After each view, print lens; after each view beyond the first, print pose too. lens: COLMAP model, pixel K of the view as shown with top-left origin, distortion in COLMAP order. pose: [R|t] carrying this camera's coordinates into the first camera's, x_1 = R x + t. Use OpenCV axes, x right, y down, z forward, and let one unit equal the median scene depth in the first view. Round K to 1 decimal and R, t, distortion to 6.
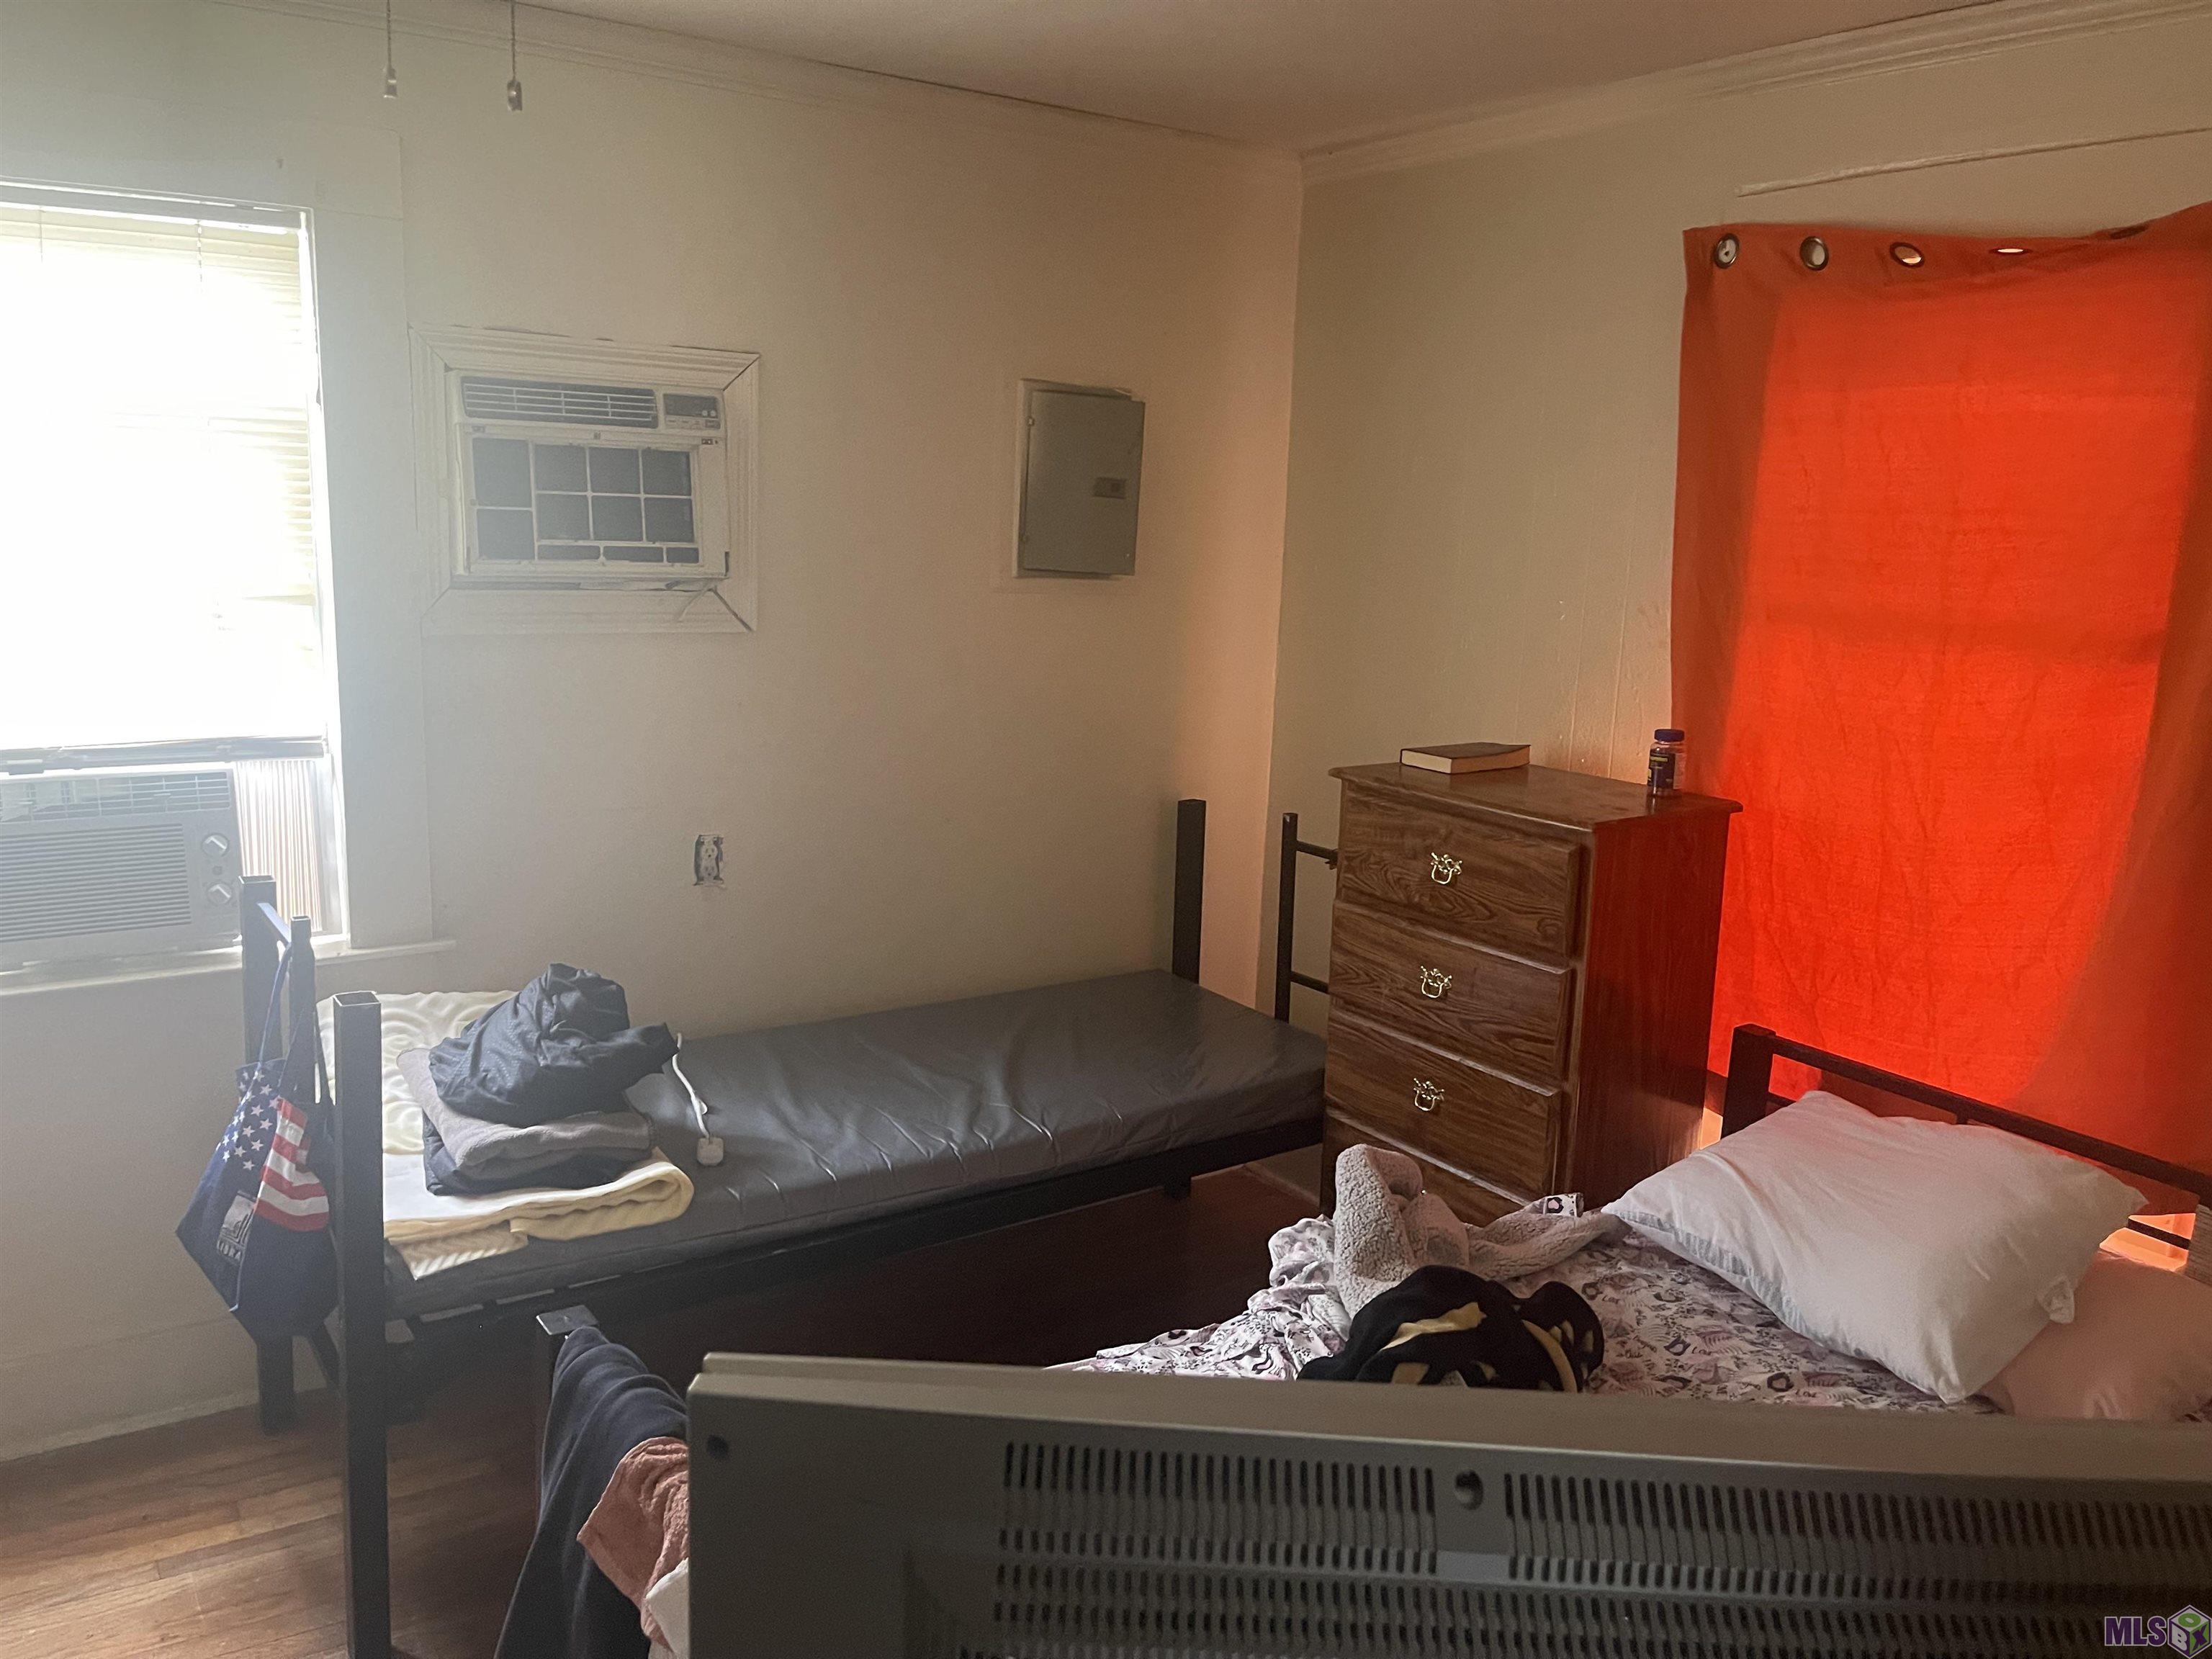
lens RADIAL K [[1651.1, 0, 1102.8], [0, 1651.1, 843.3], [0, 0, 1]] dist [0.125278, -0.173384]
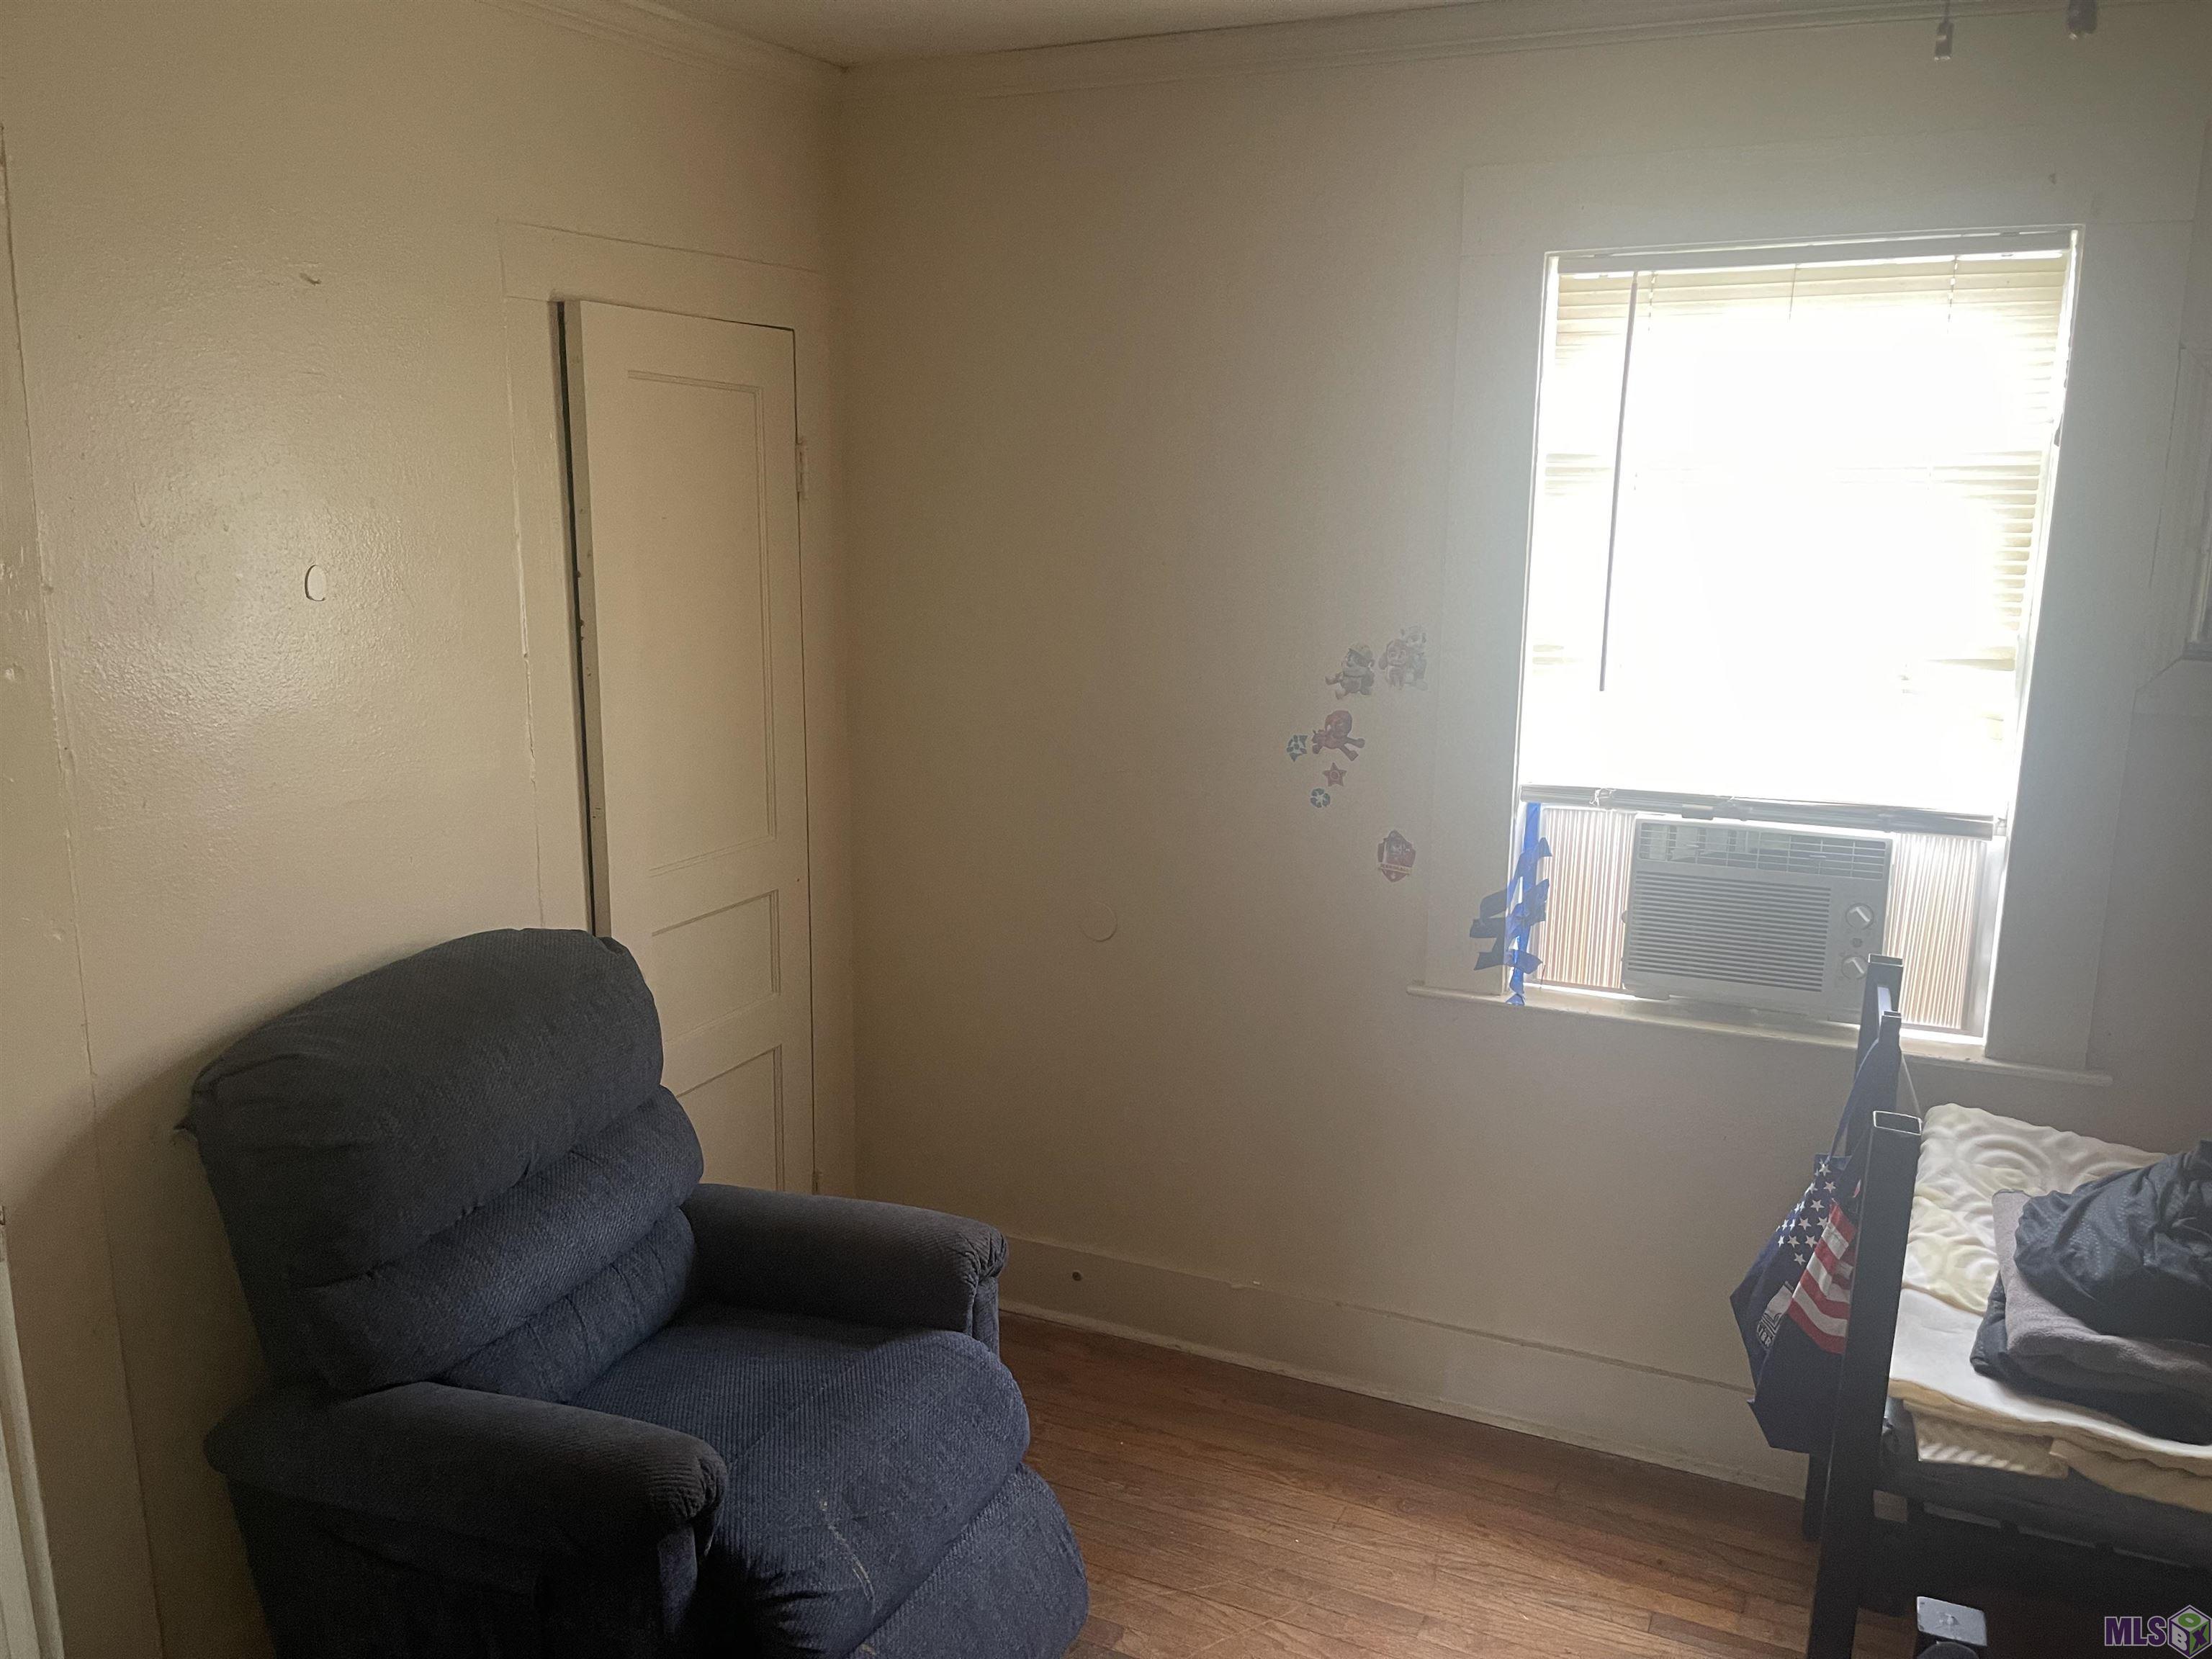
lens RADIAL K [[1651.1, 0, 1102.8], [0, 1651.1, 843.3], [0, 0, 1]] dist [0.125278, -0.173384]
pose [[0.525822, 0.137374, -0.839428, 0.044493], [-0.163416, 0.984803, 0.058800, -0.028369], [0.834749, 0.106258, 0.540280, 0.140983]]
